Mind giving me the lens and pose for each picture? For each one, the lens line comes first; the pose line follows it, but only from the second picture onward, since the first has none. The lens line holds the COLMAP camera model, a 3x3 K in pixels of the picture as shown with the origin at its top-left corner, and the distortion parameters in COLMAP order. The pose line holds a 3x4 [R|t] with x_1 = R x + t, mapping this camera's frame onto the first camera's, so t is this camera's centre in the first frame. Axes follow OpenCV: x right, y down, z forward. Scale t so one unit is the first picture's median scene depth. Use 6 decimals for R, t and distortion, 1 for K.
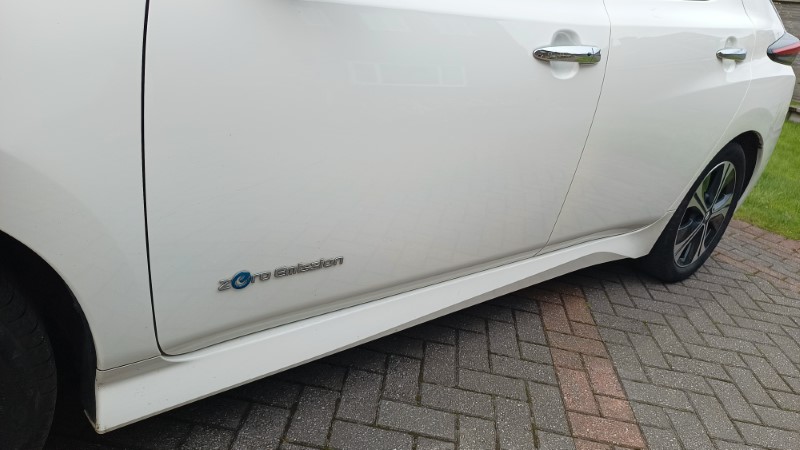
lens RADIAL K [[590.0, 0, 403.1], [0, 590.0, 223.3], [0, 0, 1]] dist [0.017877, -0.021680]
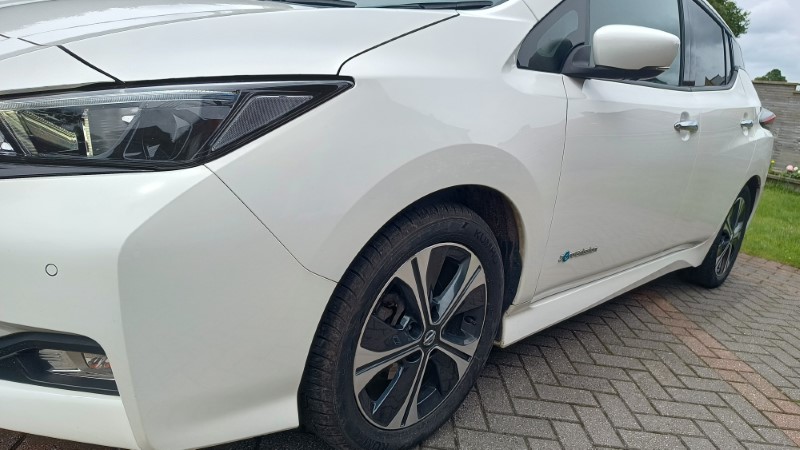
lens RADIAL K [[590.0, 0, 403.4], [0, 590.0, 223.6], [0, 0, 1]] dist [0.017877, -0.021680]
pose [[0.992430, -0.059831, 0.107249, -0.401335], [0.073959, 0.988351, -0.133011, 0.084895], [-0.098041, 0.139936, 0.985295, -0.301297]]
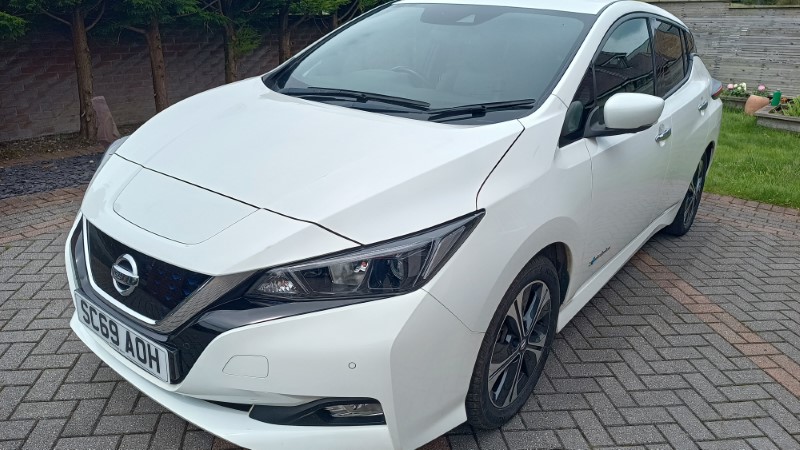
lens RADIAL K [[590.0, 0, 400.4], [0, 590.0, 222.5], [0, 0, 1]] dist [0.017877, -0.021680]
pose [[0.967268, -0.197688, 0.159100, -0.596070], [0.202089, 0.979296, -0.011813, -0.080387], [-0.153471, 0.043579, 0.987192, -0.549661]]
